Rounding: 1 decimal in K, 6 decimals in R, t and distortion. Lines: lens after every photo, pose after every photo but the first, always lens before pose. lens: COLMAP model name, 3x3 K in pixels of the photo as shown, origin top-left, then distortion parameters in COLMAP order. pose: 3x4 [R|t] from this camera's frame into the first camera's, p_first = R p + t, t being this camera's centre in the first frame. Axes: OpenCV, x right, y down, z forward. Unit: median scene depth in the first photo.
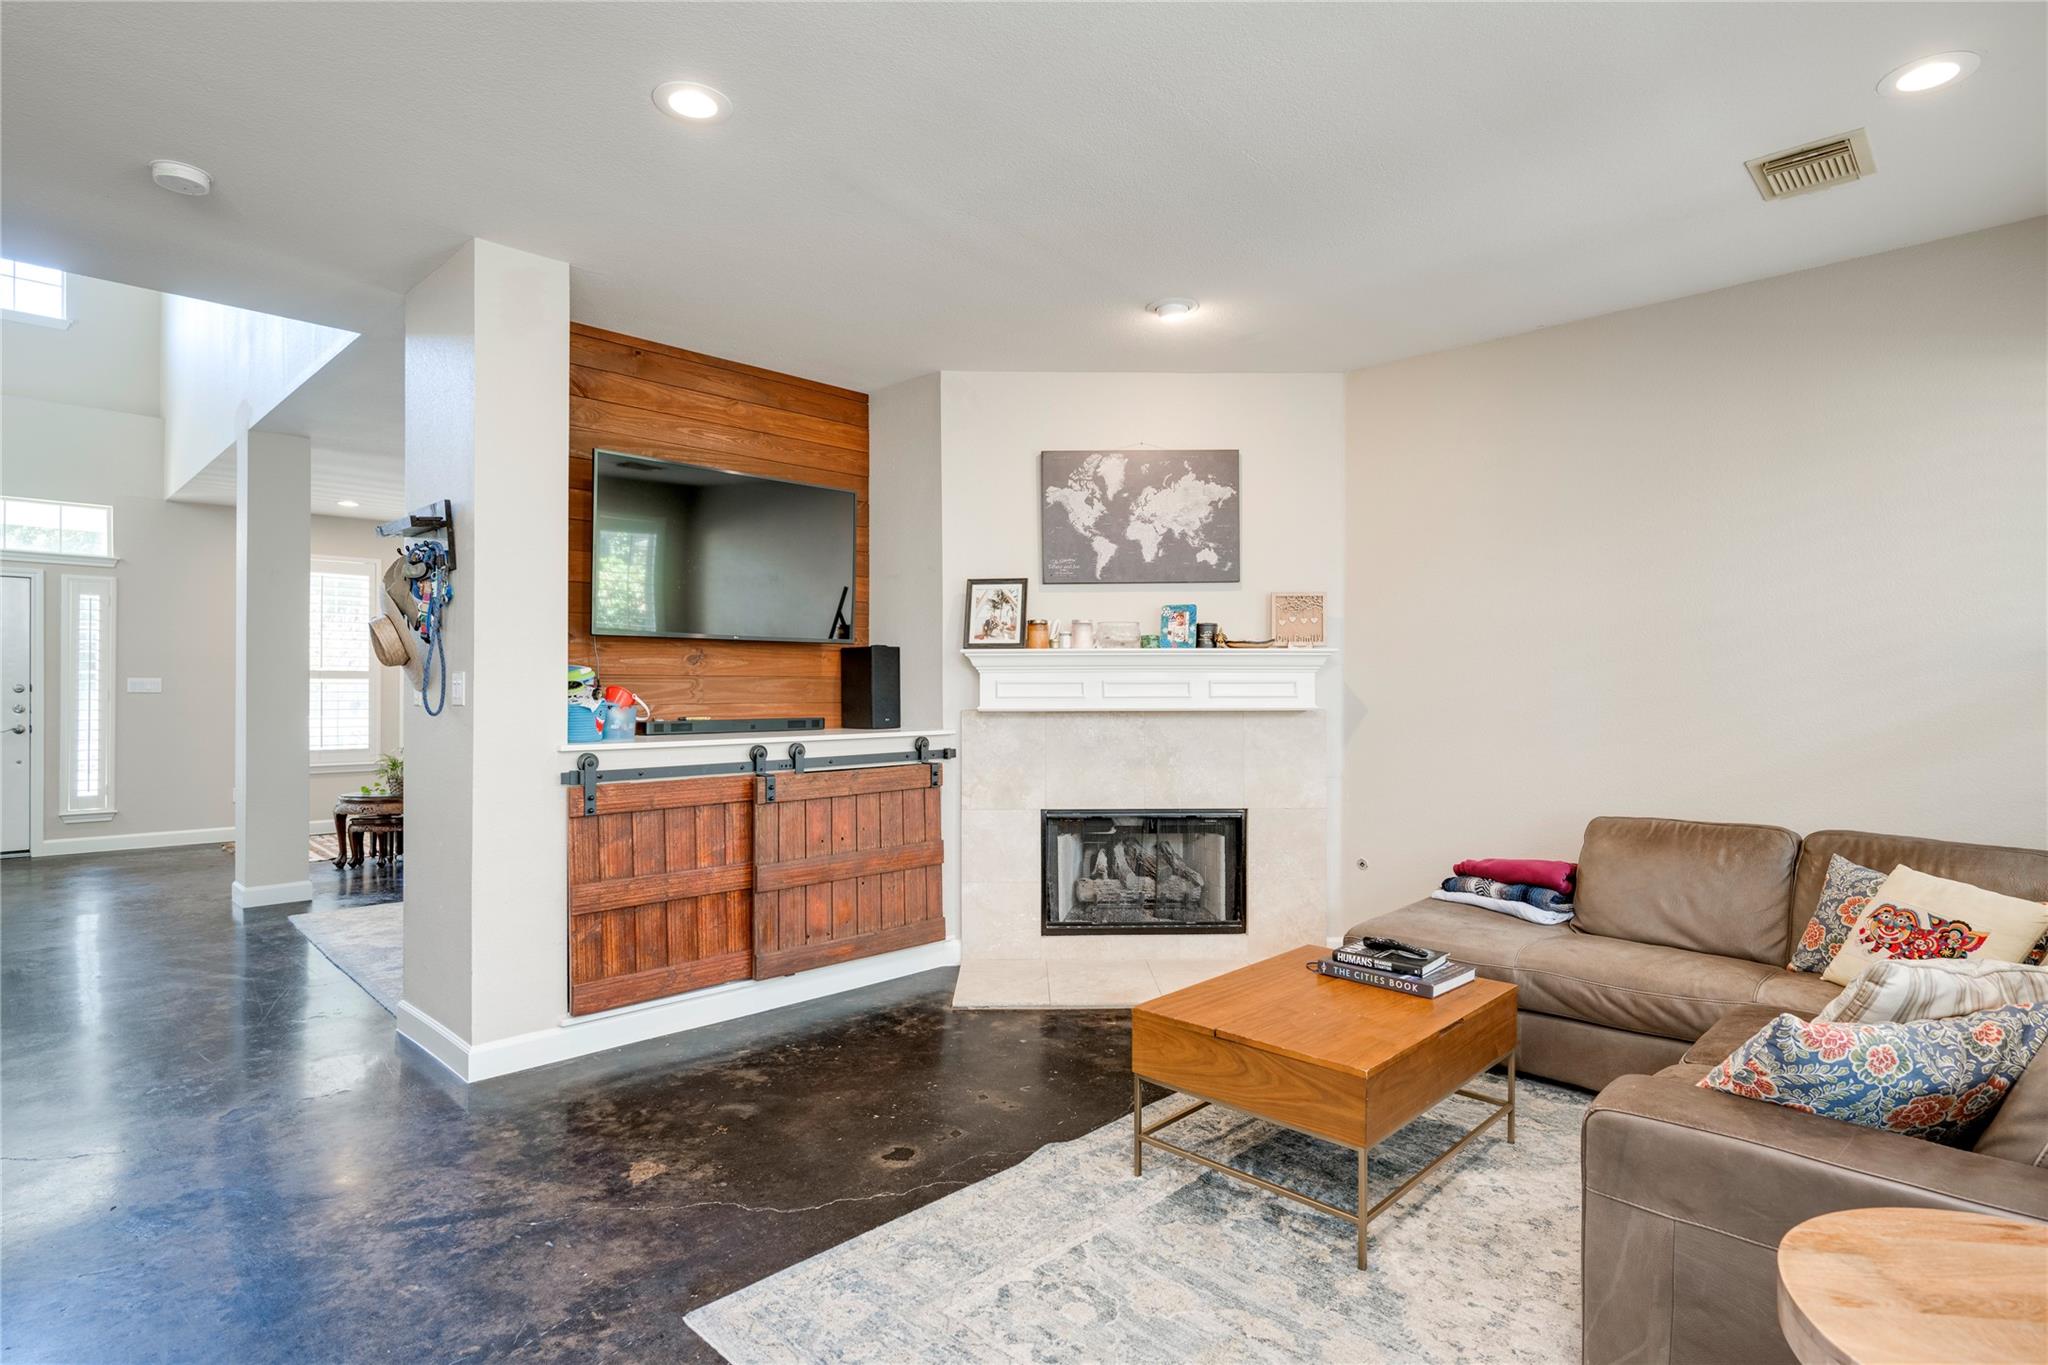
lens RADIAL K [[1048.9, 0, 1039.9], [0, 1048.9, 682.8], [0, 0, 1]] dist [-0.002122, -0.000475]
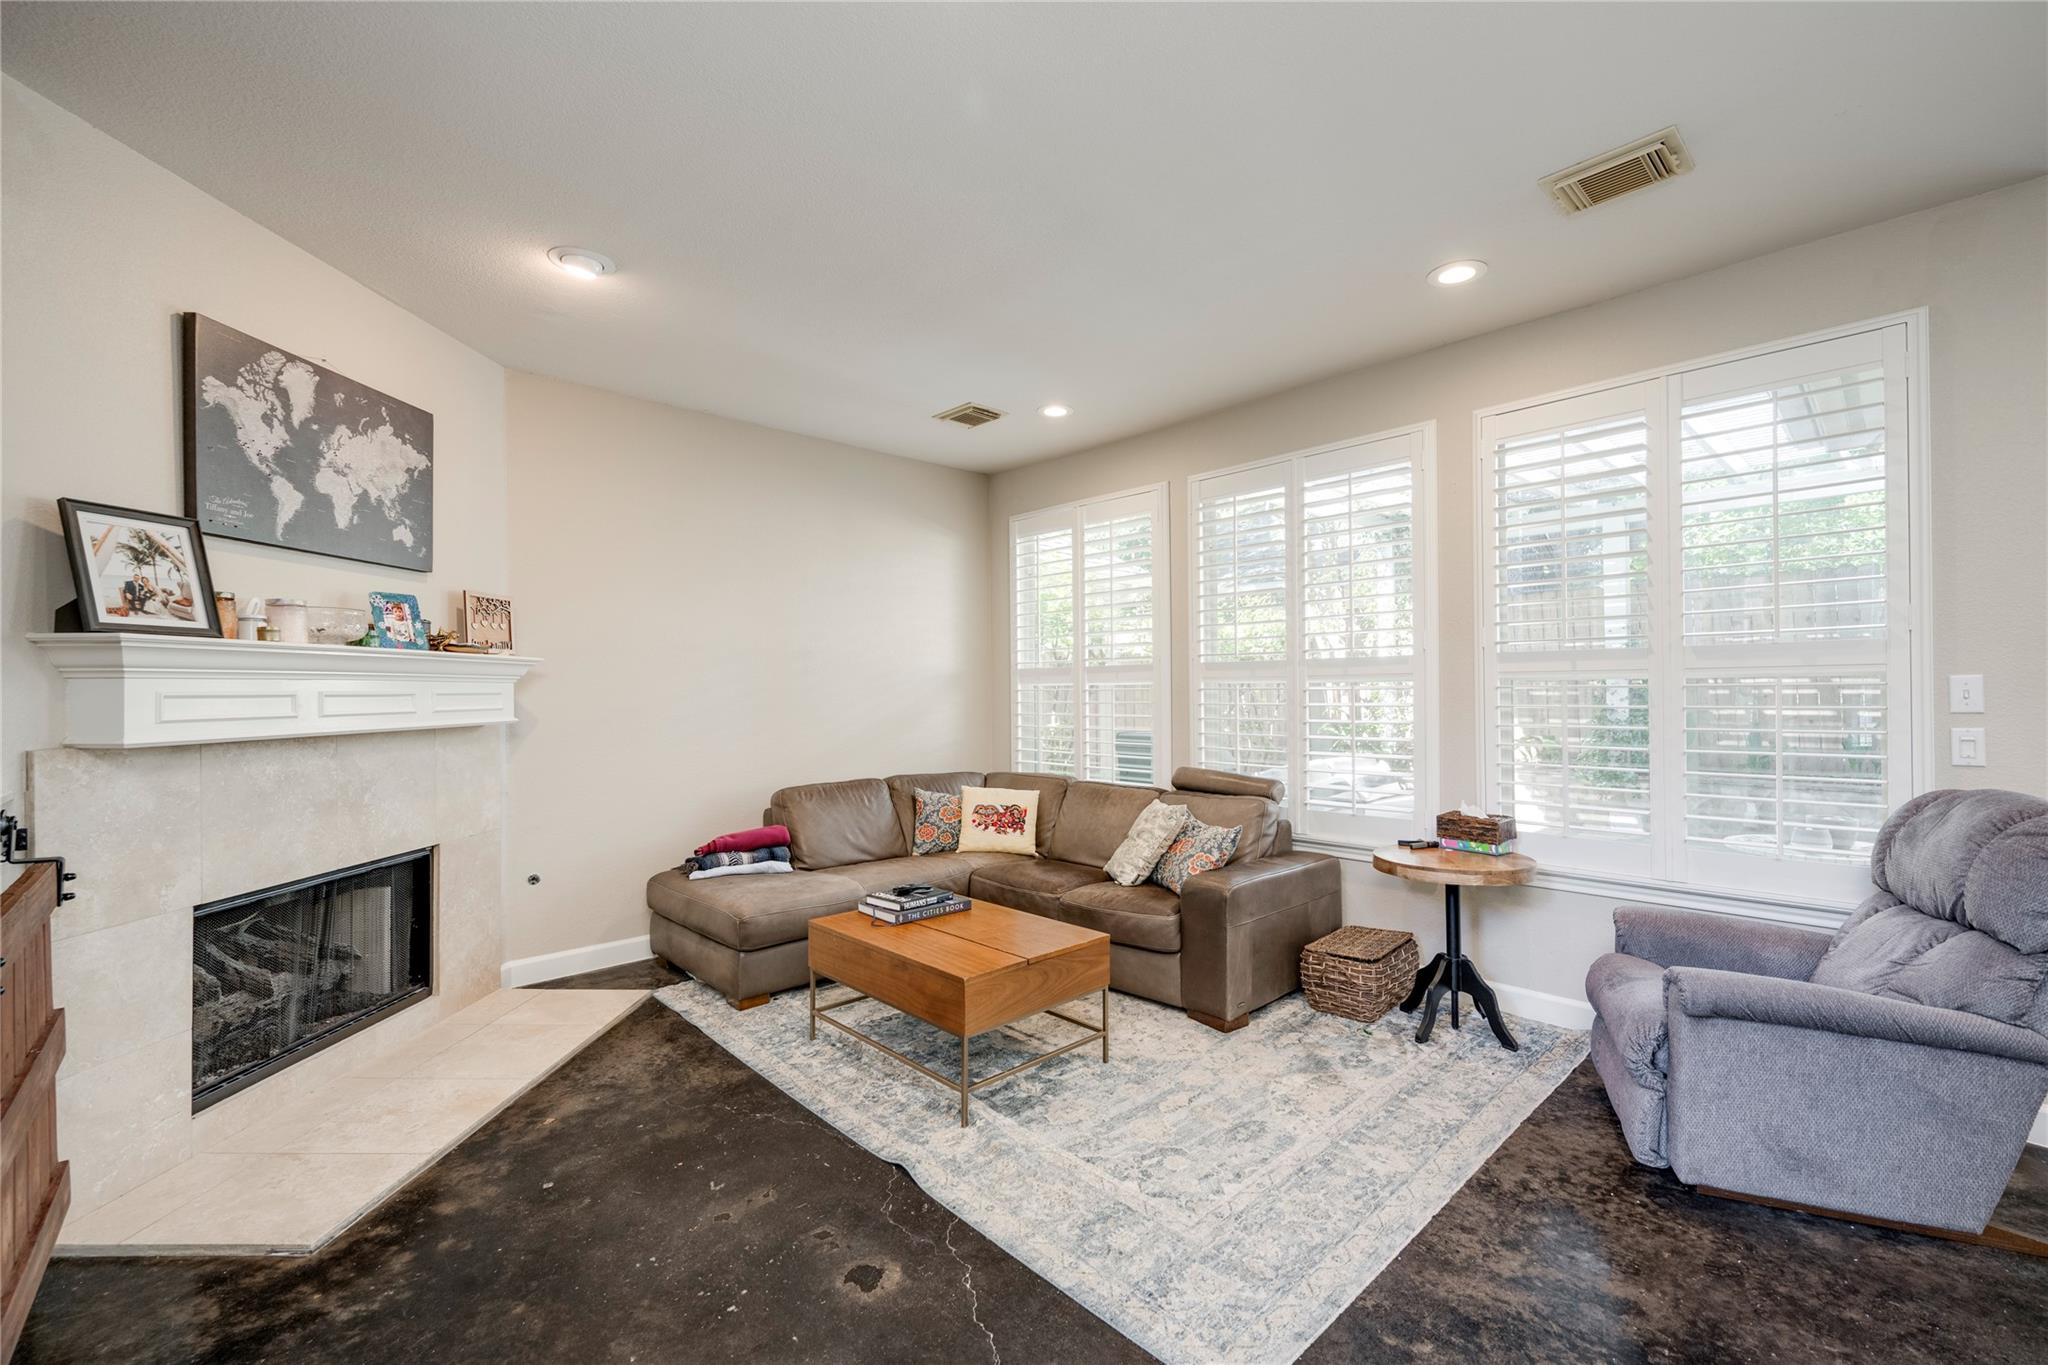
lens RADIAL K [[859.7, 0, 1024.0], [0, 859.7, 682.5], [0, 0, 1]] dist [0.005815, 0.000134]
pose [[0.047337, 0.009489, 0.998834, -0.481440], [0.004803, 0.999941, -0.009727, -0.000384], [-0.998867, 0.005258, 0.047289, 0.510907]]
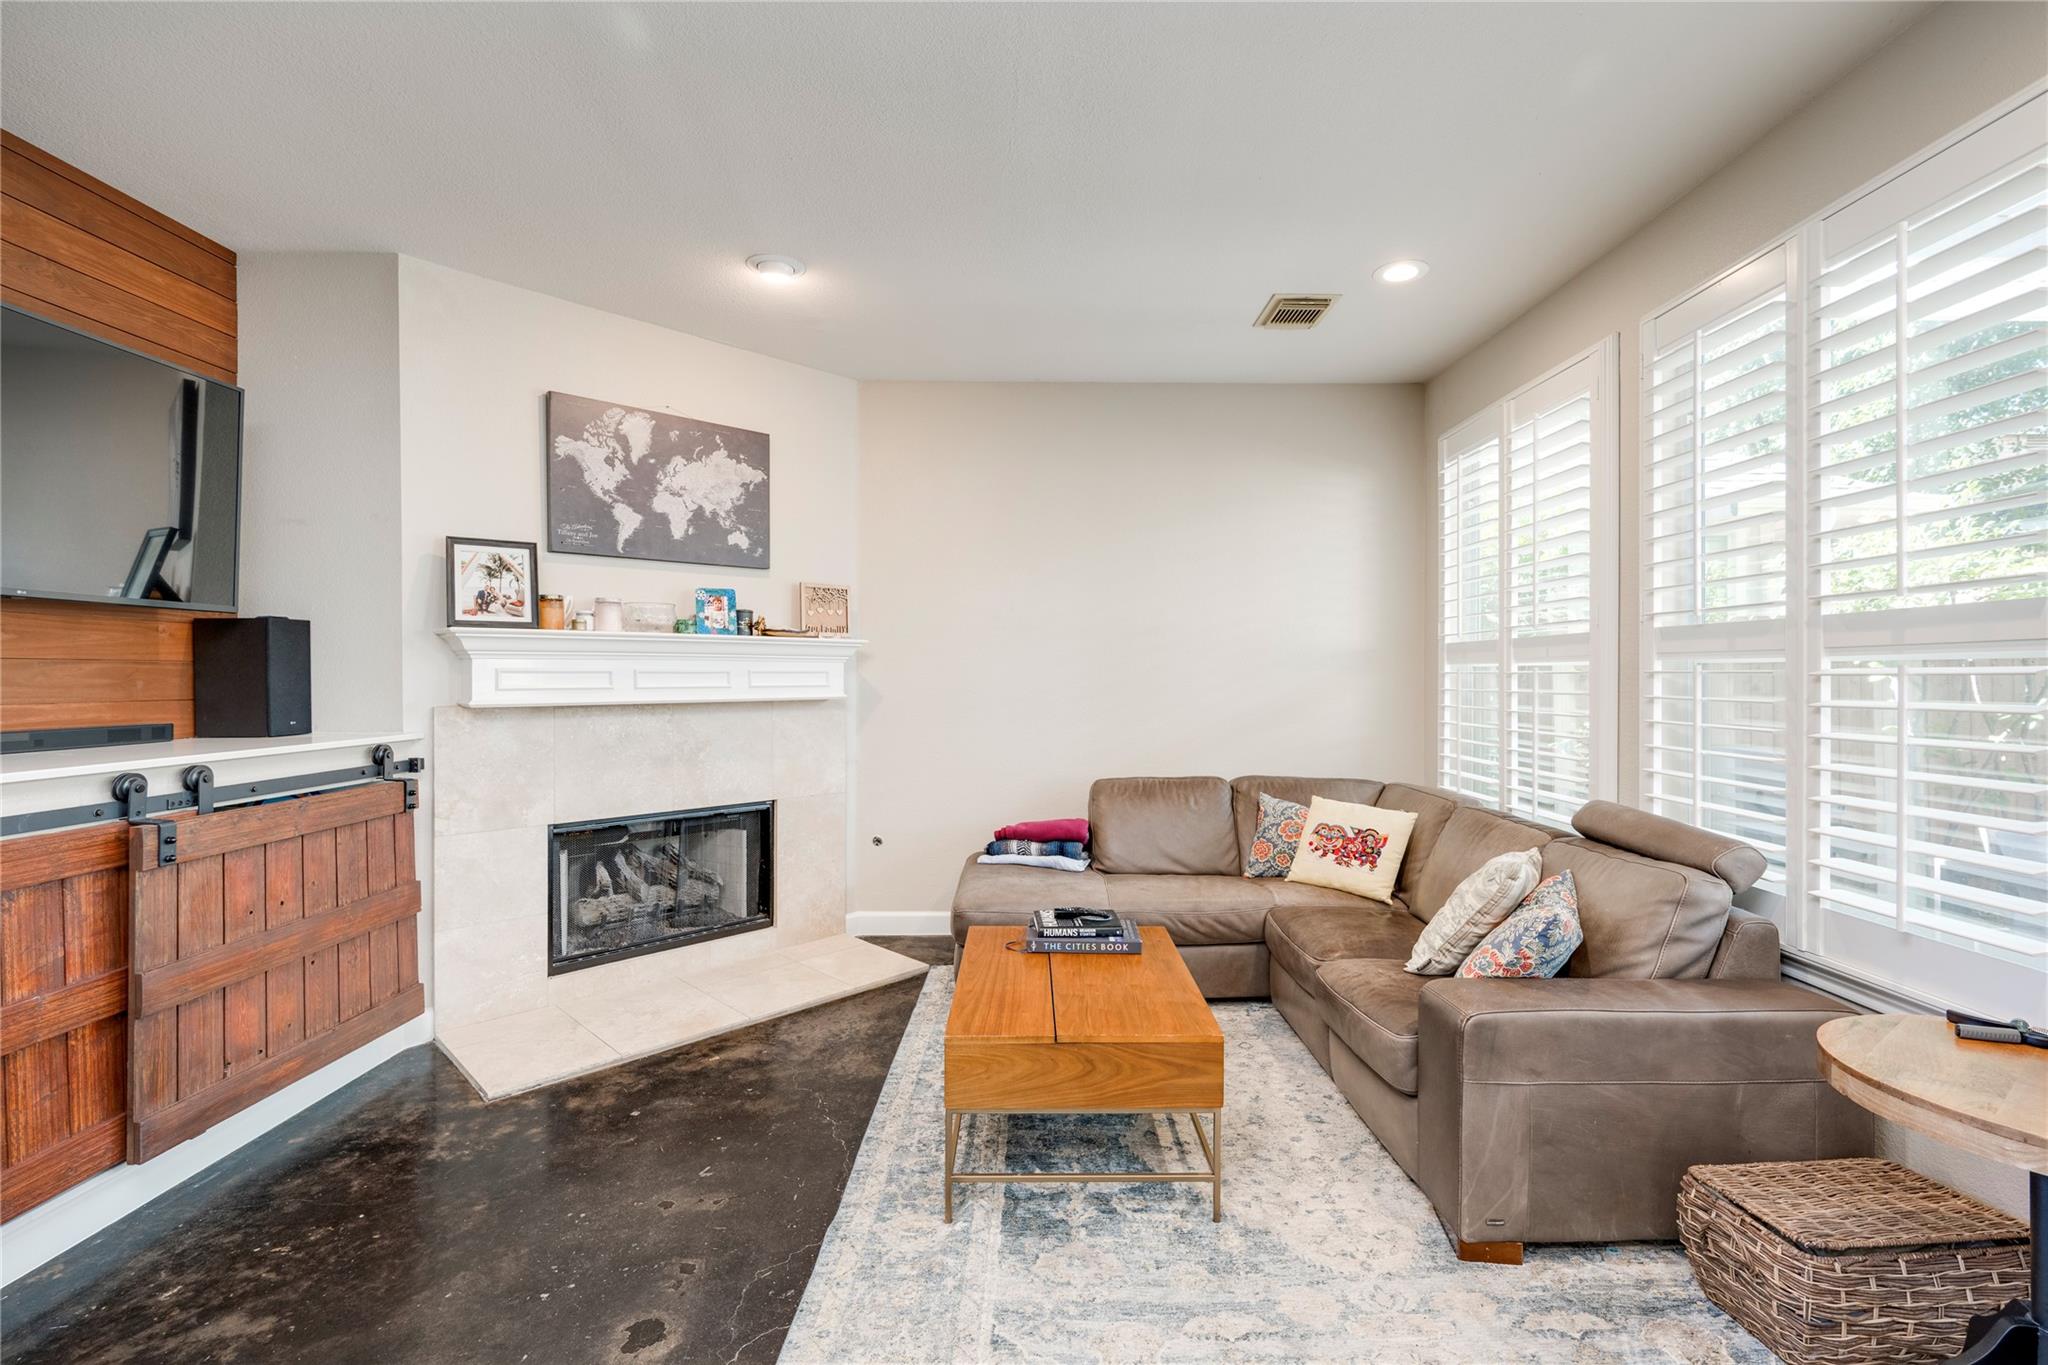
lens RADIAL K [[896.6, 0, 1040.7], [0, 896.6, 676.2], [0, 0, 1]] dist [-0.001608, -0.000126]
pose [[0.711387, -0.000018, 0.702800, -0.223462], [-0.003173, 0.999990, 0.003237, 0.000251], [-0.702793, -0.004533, 0.711380, 0.230522]]
